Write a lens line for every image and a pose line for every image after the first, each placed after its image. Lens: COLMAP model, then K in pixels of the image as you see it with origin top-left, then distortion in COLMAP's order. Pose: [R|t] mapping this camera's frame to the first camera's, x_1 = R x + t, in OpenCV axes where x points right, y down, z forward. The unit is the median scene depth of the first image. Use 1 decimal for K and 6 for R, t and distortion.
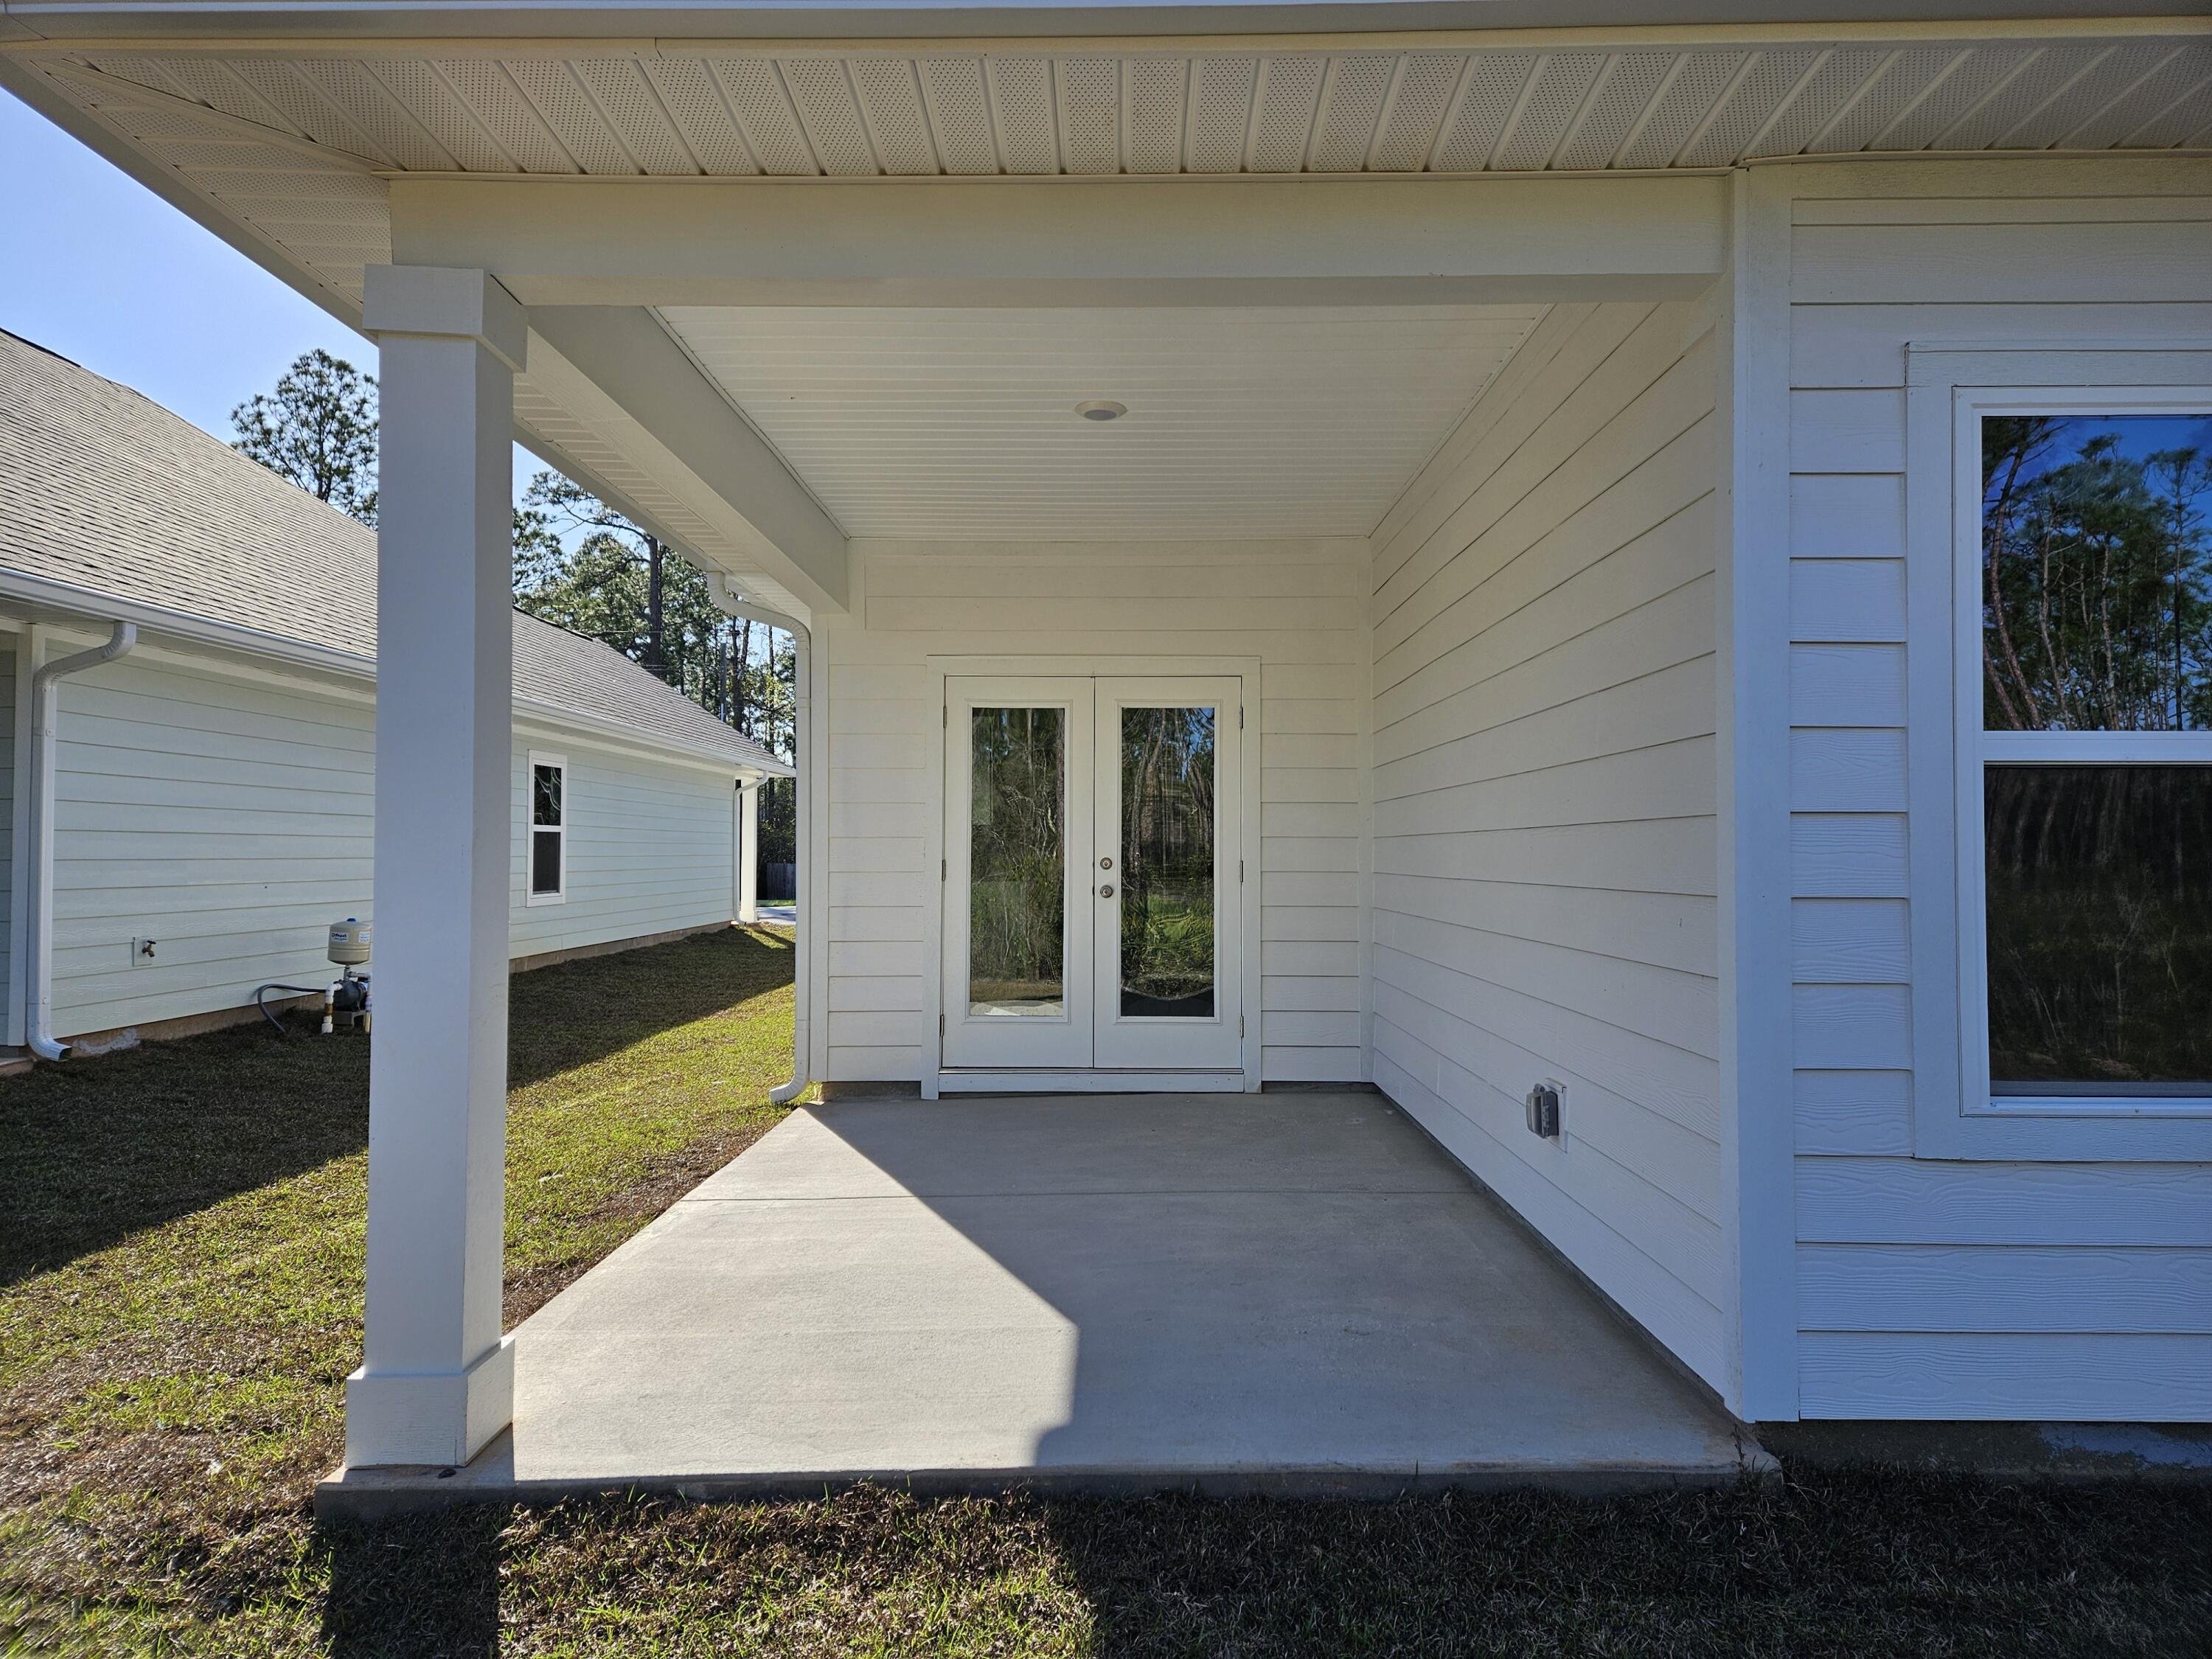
lens RADIAL K [[1464.9, 0, 1073.4], [0, 1464.9, 813.5], [0, 0, 1]] dist [0.090627, -0.075746]
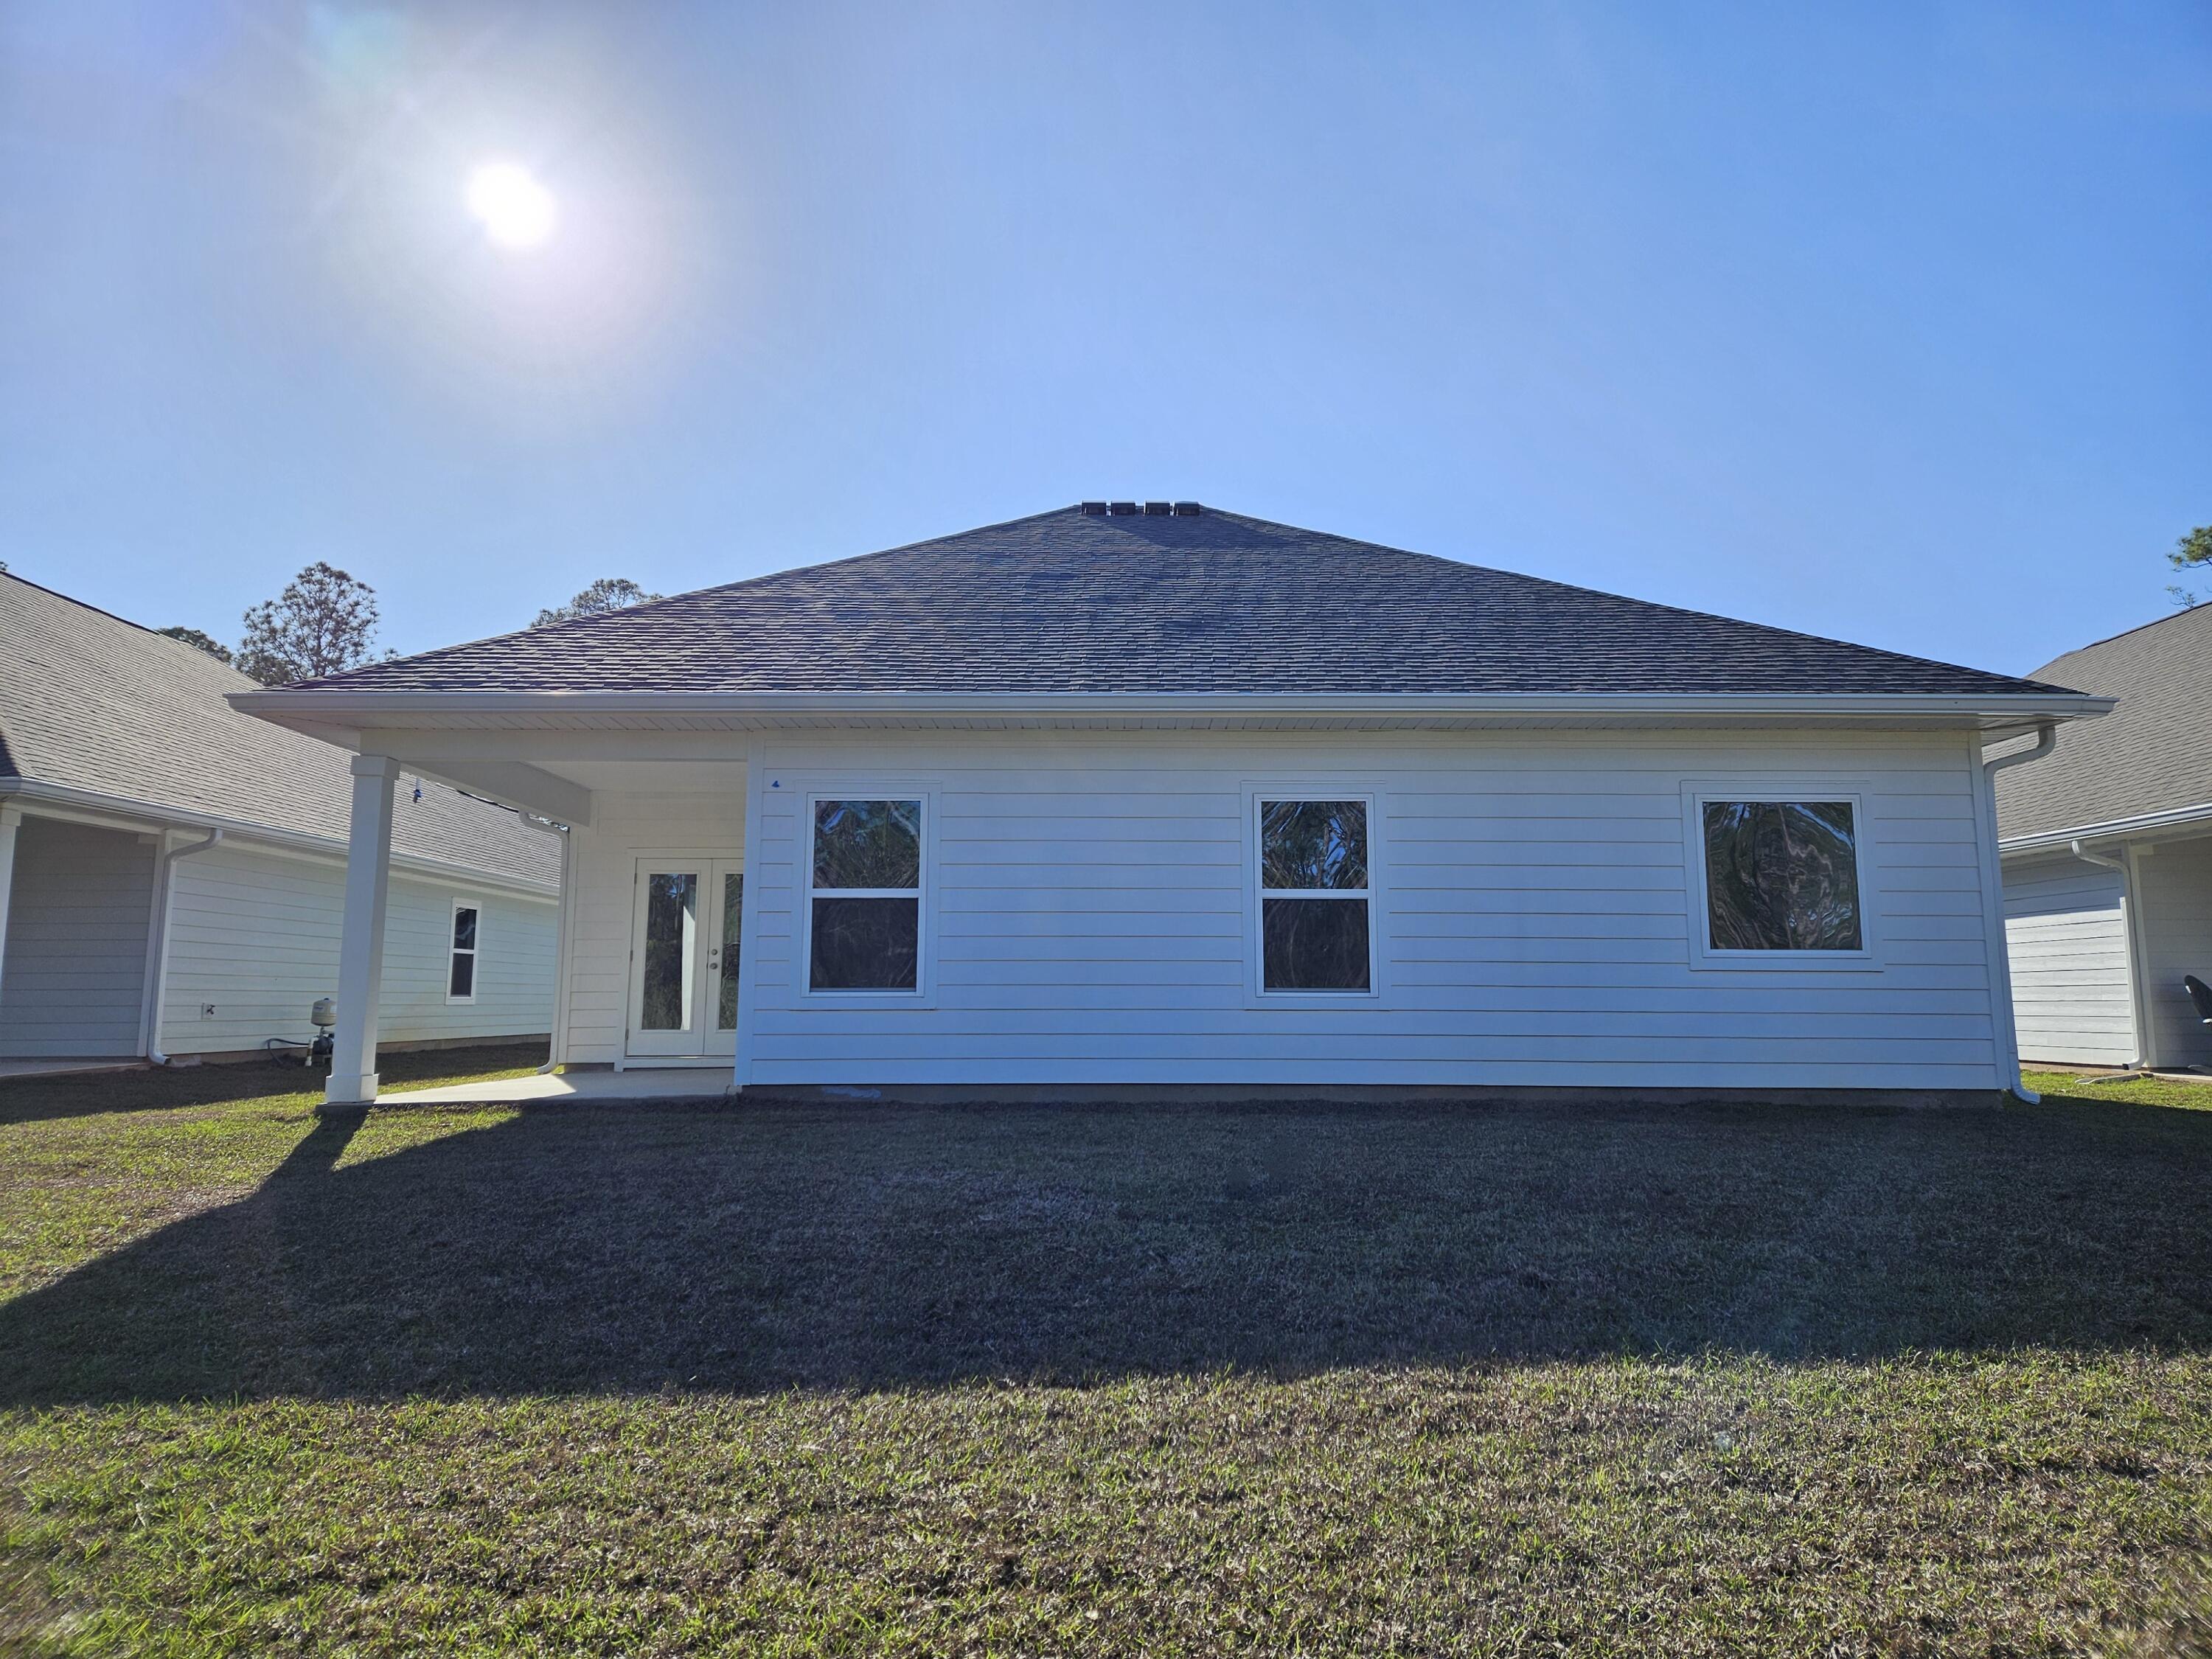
lens RADIAL K [[1580.2, 0, 1102.3], [0, 1580.2, 796.3], [0, 0, 1]] dist [0.044414, 0.004650]
pose [[0.999998, -0.002061, -0.000195, 0.115941], [0.002028, 0.994201, -0.107518, 0.012423], [0.000416, 0.107517, 0.994203, -0.241770]]
